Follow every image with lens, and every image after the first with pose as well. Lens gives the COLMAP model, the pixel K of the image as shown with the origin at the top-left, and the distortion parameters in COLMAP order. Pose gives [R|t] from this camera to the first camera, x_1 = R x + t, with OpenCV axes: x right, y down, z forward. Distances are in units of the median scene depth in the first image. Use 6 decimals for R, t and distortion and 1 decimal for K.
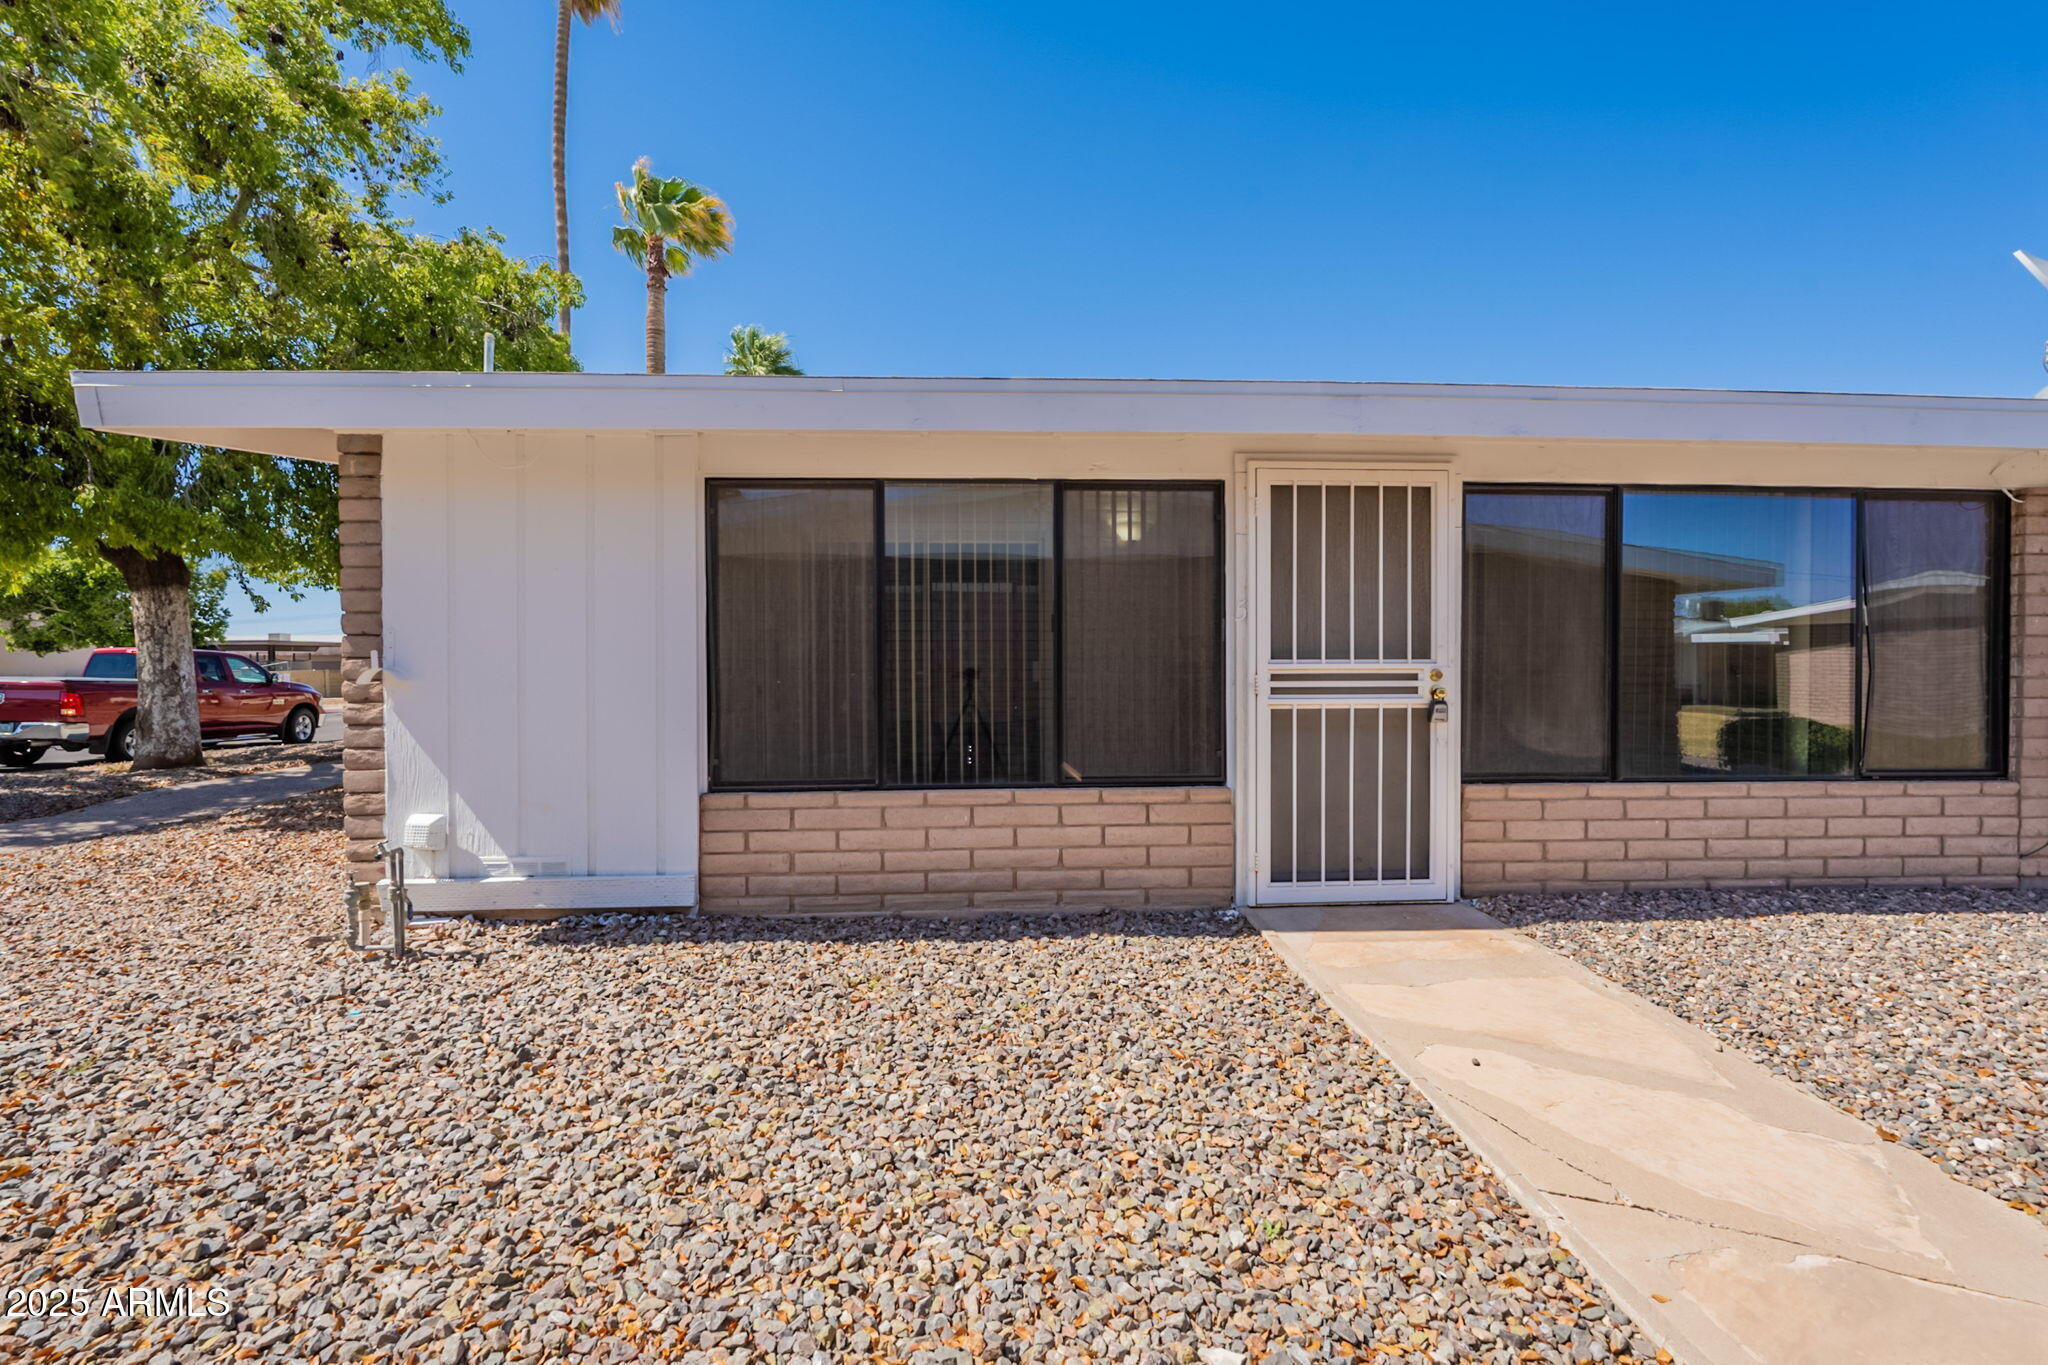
lens RADIAL K [[892.9, 0, 1024.0], [0, 892.9, 683.6], [0, 0, 1]] dist [-0.002481, 0.000250]
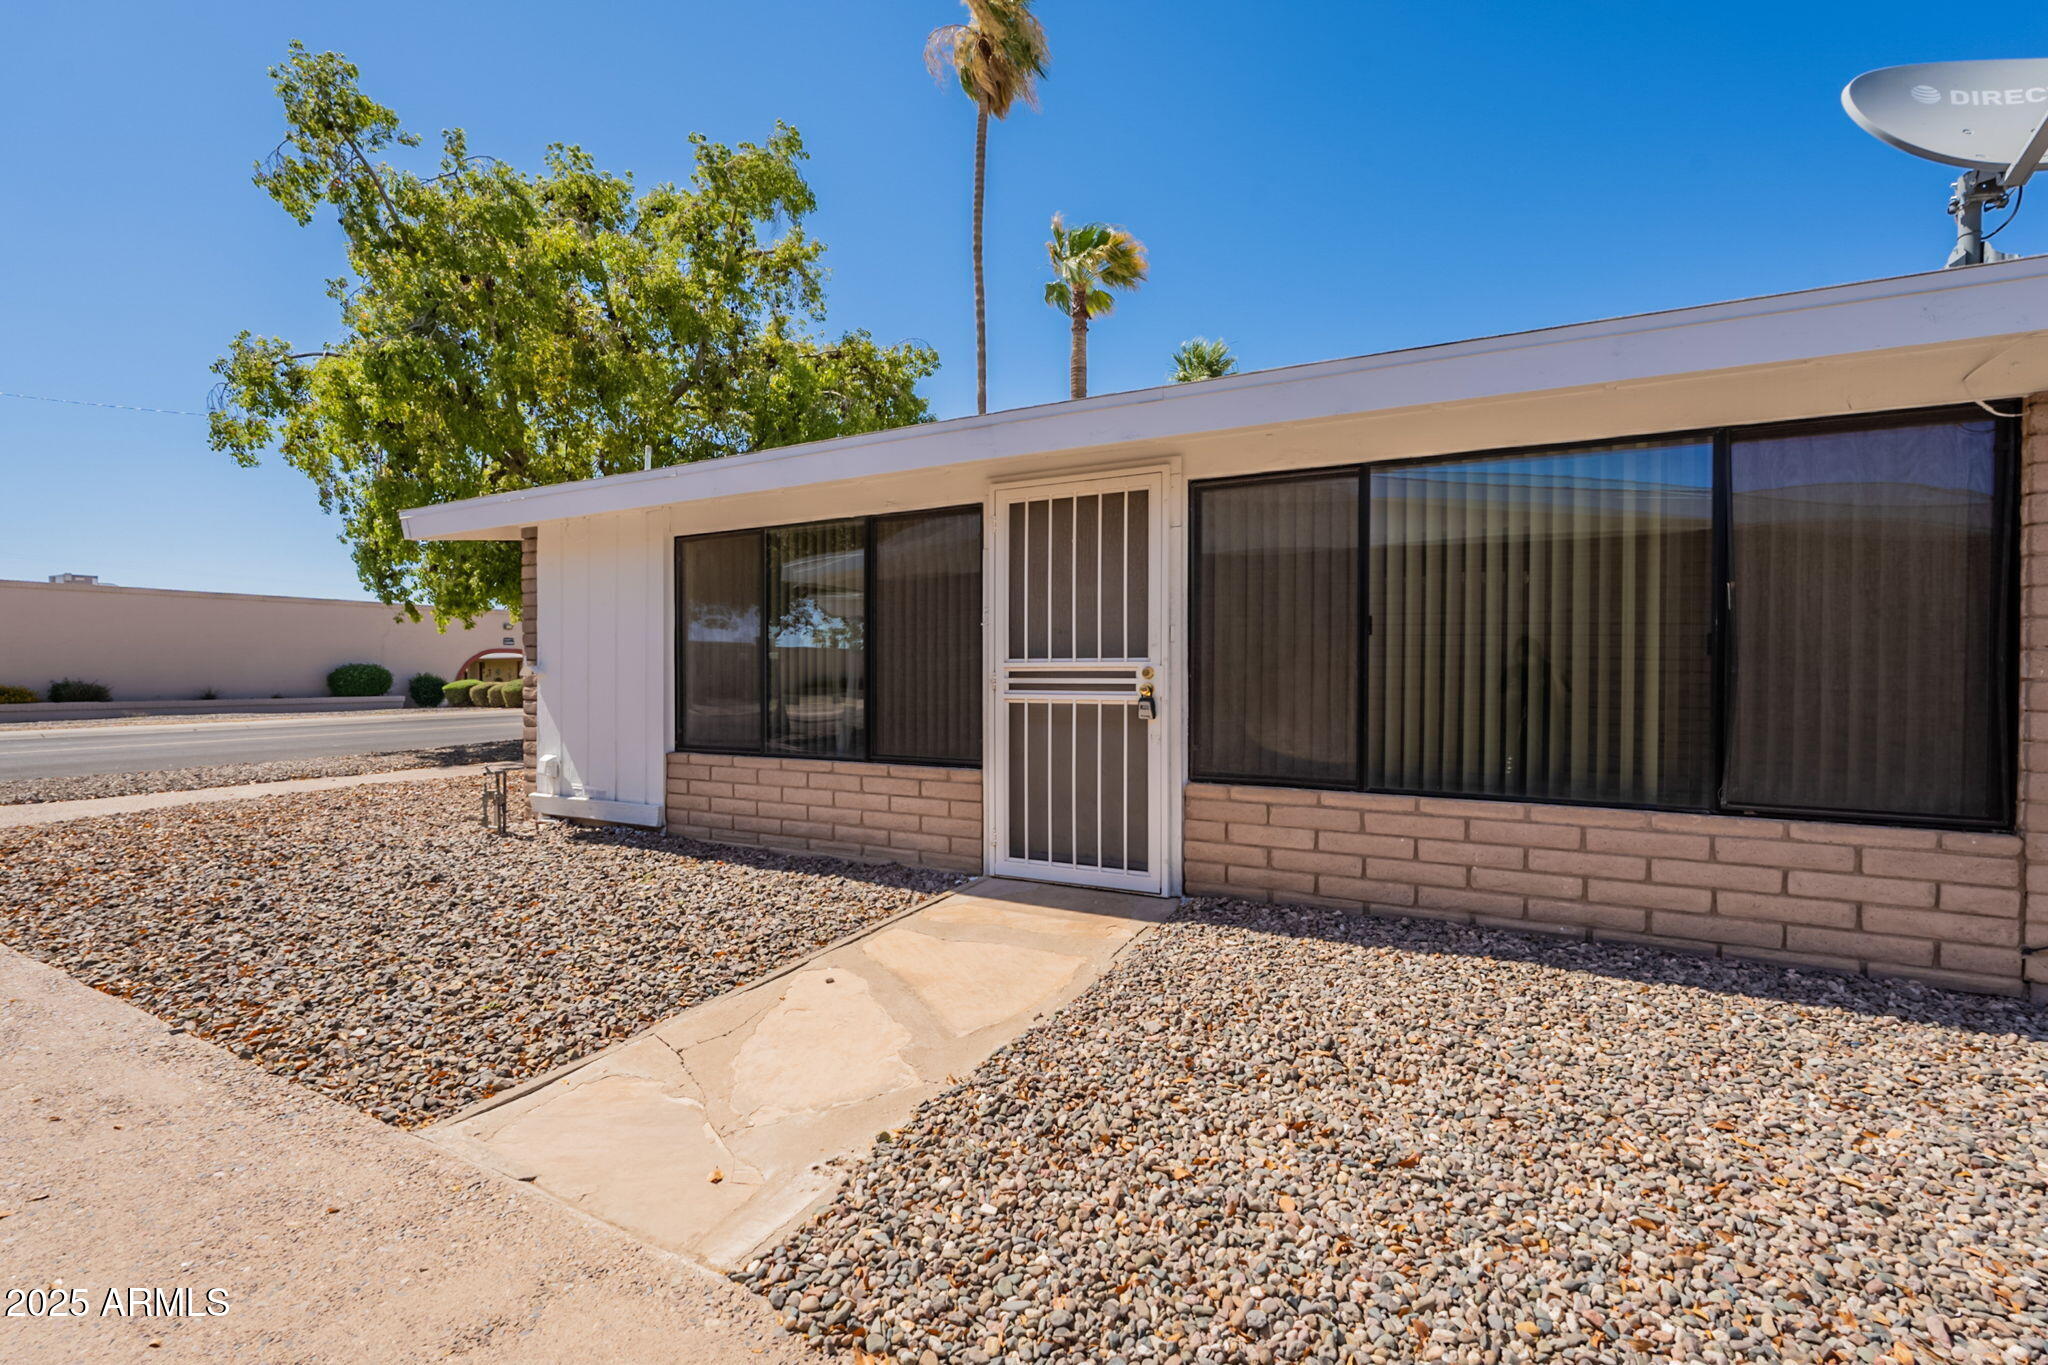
lens RADIAL K [[892.9, 0, 1018.3], [0, 892.9, 685.0], [0, 0, 1]] dist [-0.002481, 0.000250]
pose [[0.854008, 0.010914, -0.520145, 0.866217], [-0.011422, 0.999932, 0.002229, 0.003594], [0.520134, 0.004037, 0.854075, 0.044676]]
